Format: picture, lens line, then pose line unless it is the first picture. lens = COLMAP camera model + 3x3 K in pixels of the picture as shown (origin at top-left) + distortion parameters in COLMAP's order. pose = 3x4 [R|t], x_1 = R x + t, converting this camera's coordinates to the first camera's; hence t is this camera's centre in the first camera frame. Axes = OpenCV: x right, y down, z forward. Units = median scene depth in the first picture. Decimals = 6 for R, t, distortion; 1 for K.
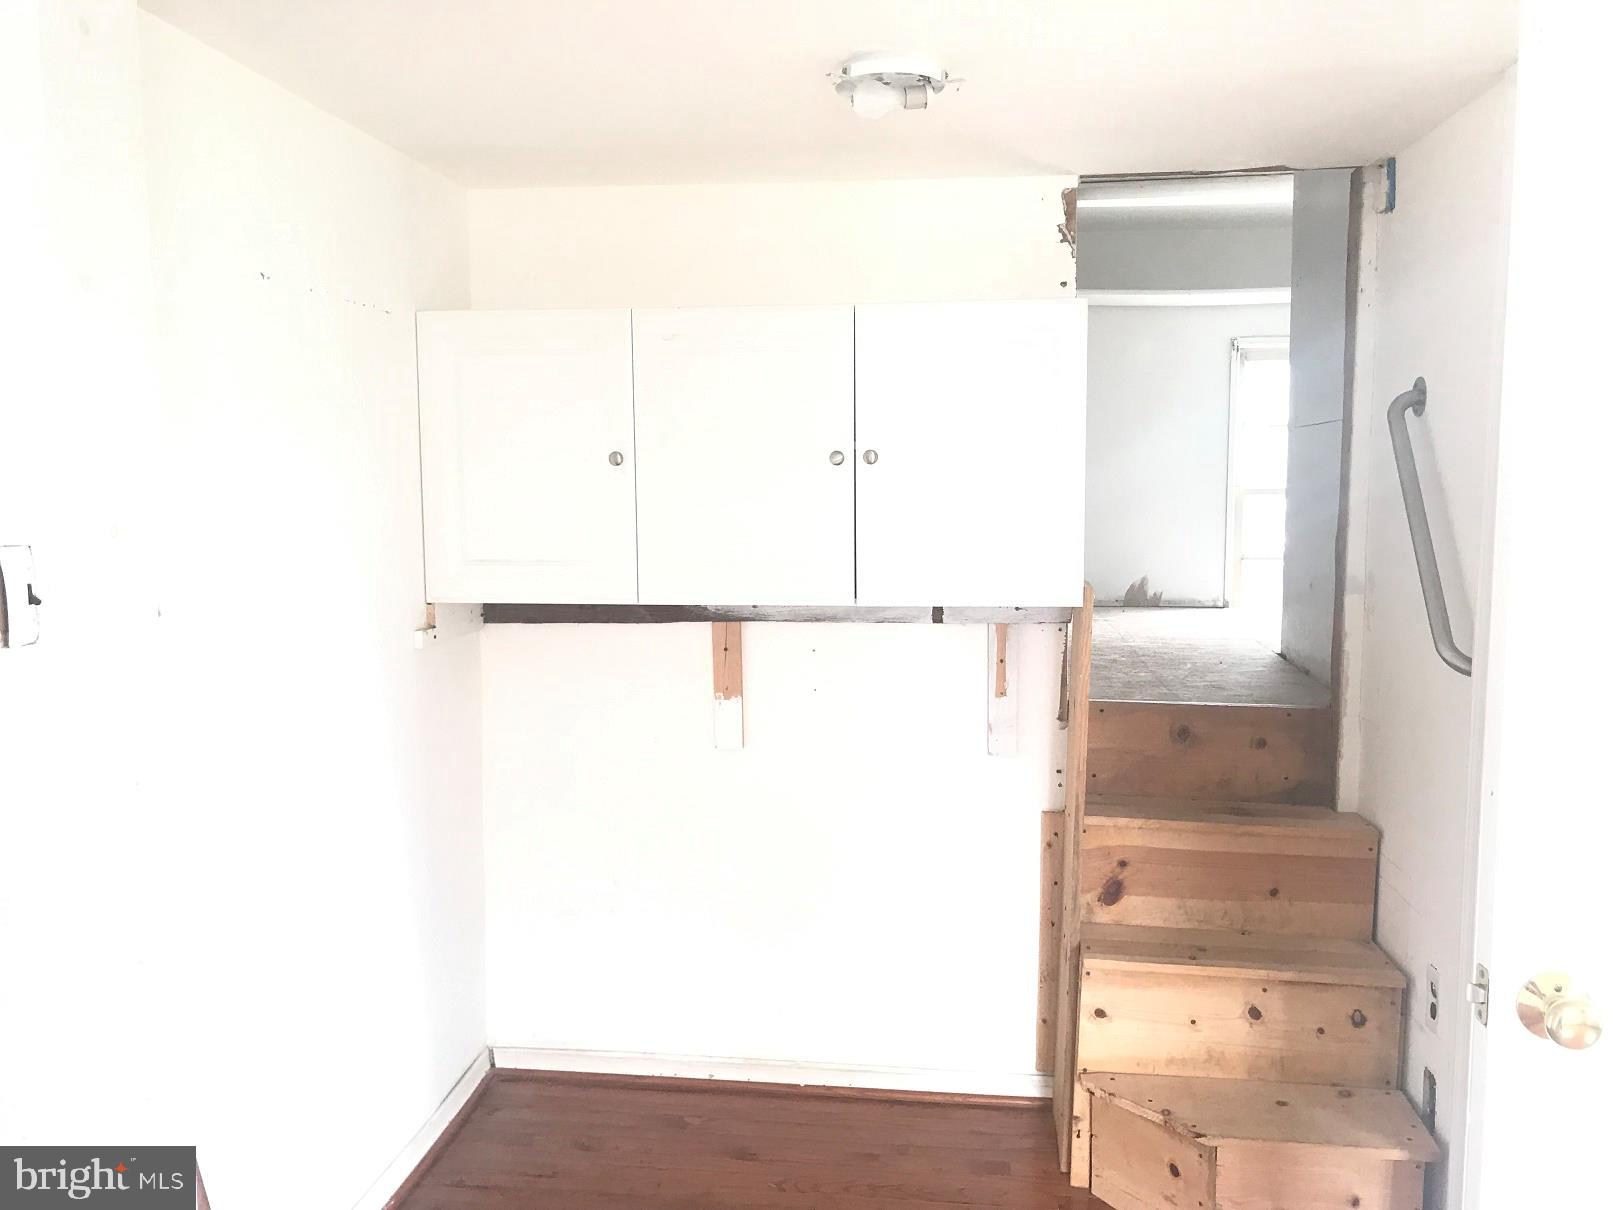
lens RADIAL K [[1356.8, 0, 810.1], [0, 1356.8, 588.2], [0, 0, 1]] dist [0.017233, 0.000178]
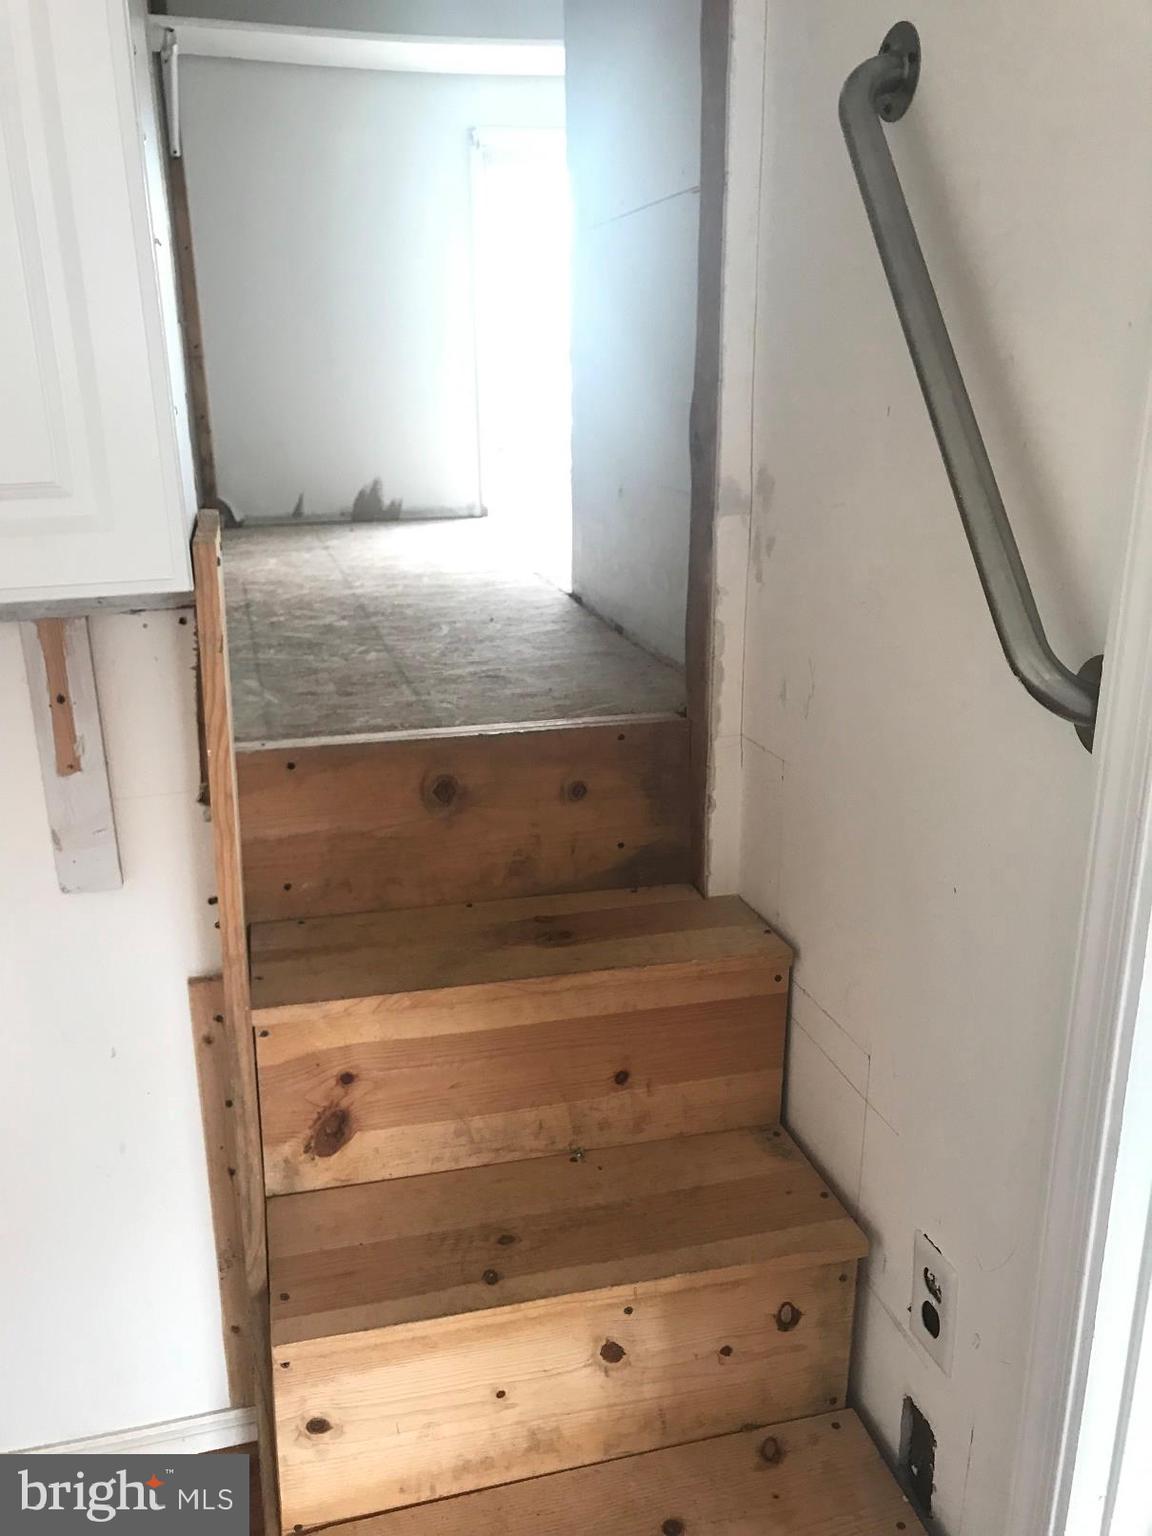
lens RADIAL K [[1292.0, 0, 576.0], [0, 1292.0, 768.0], [0, 0, 1]] dist [0.017233, 0.000178]
pose [[0.928821, -0.123729, 0.349260, 0.154238], [0.045192, 0.973391, 0.224652, -0.016466], [-0.367762, -0.192878, 0.909697, 0.546996]]
